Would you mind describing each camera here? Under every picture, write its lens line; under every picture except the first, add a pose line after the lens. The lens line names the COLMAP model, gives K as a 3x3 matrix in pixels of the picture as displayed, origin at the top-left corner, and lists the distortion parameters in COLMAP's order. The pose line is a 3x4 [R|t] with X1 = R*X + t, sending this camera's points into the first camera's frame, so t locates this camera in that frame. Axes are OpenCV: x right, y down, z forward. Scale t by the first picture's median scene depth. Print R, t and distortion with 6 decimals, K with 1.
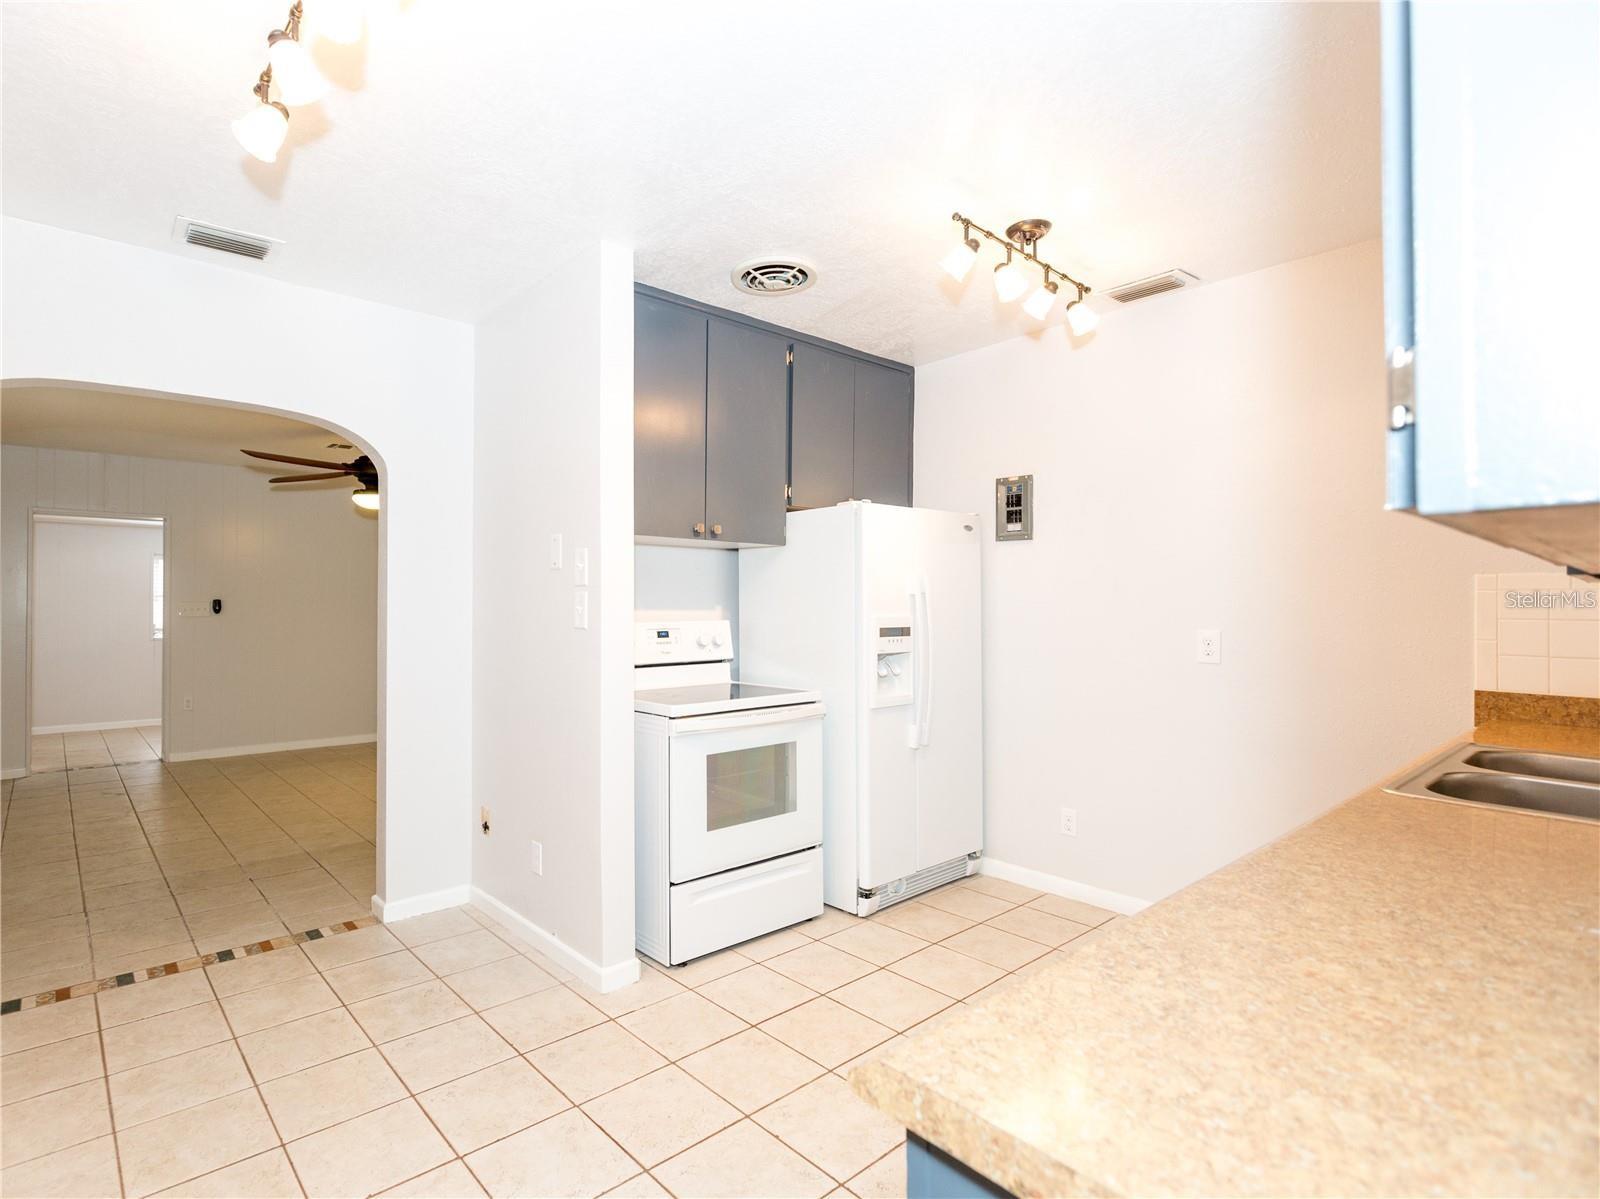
lens RADIAL K [[800.3, 0, 801.2], [0, 800.3, 597.6], [0, 0, 1]] dist [-0.005800, -0.000687]
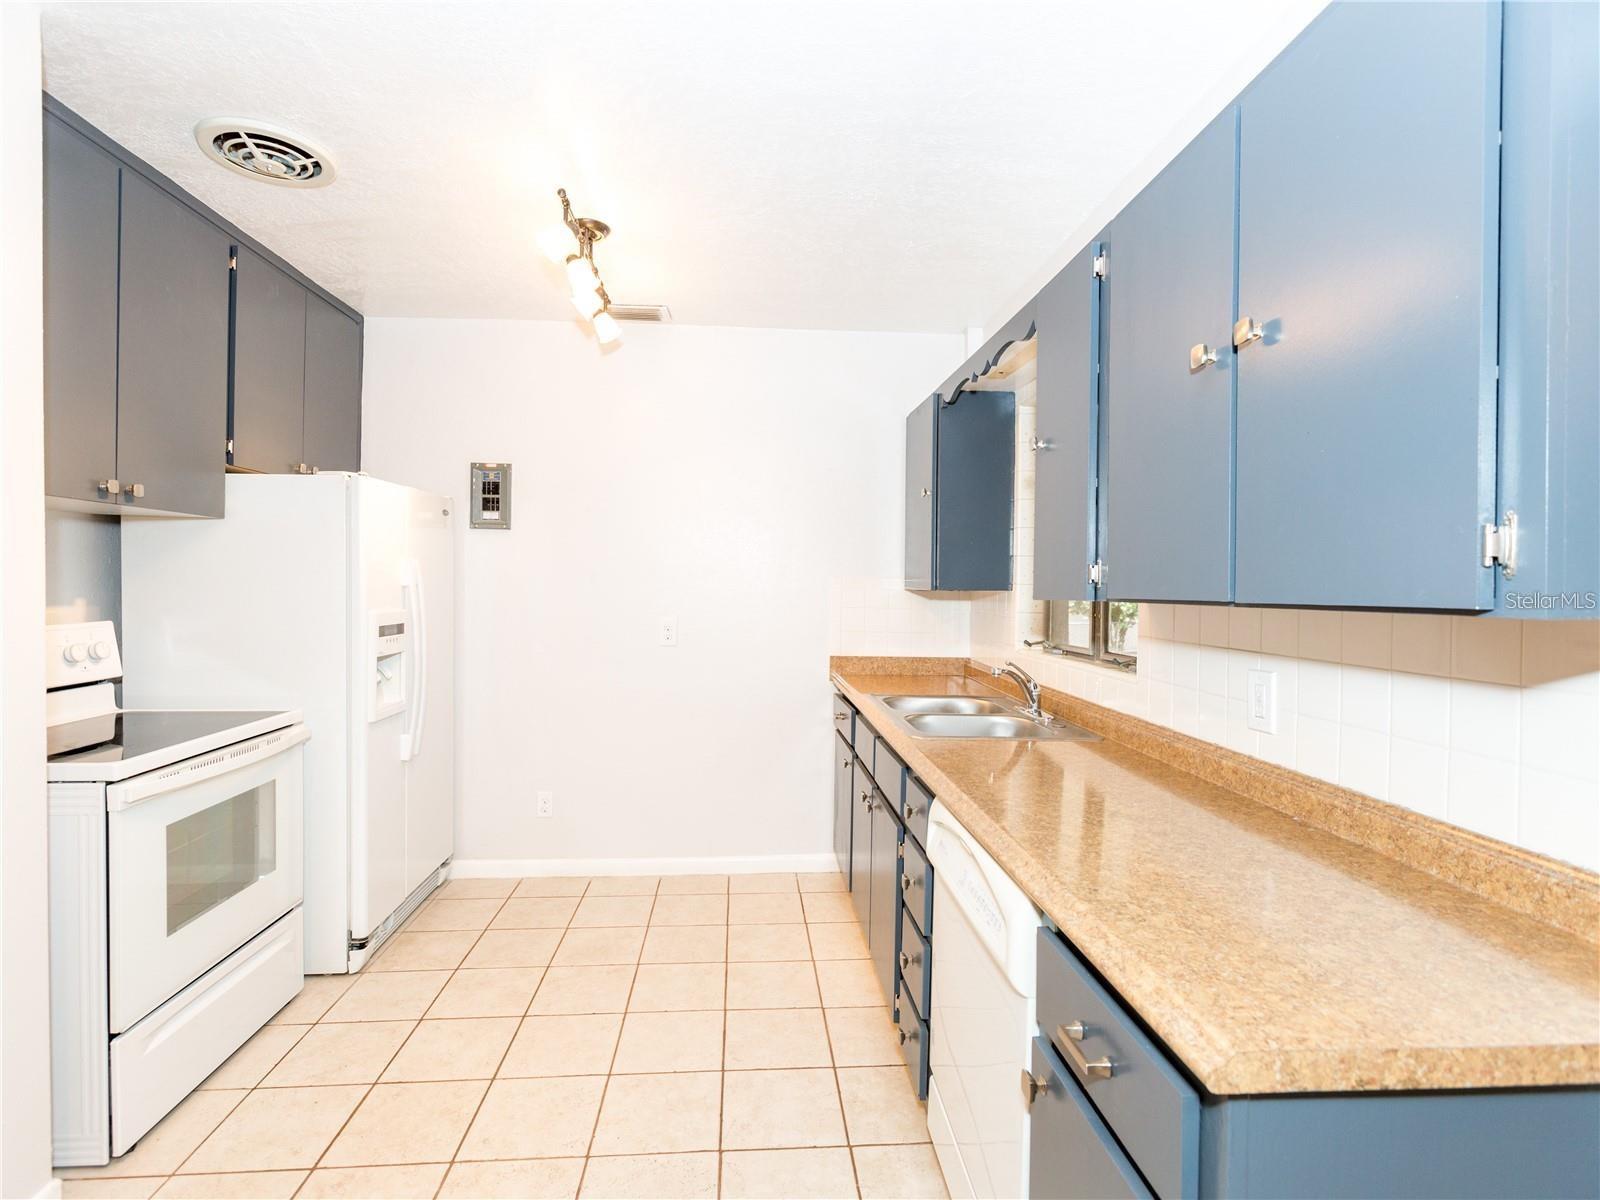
lens RADIAL K [[738.6, 0, 797.3], [0, 738.6, 597.0], [0, 0, 1]] dist [0.001128, -0.000783]
pose [[0.629136, -0.004515, 0.777282, -0.230440], [-0.021505, 0.999499, 0.023213, -0.020825], [-0.776998, -0.031320, 0.628723, 0.166996]]
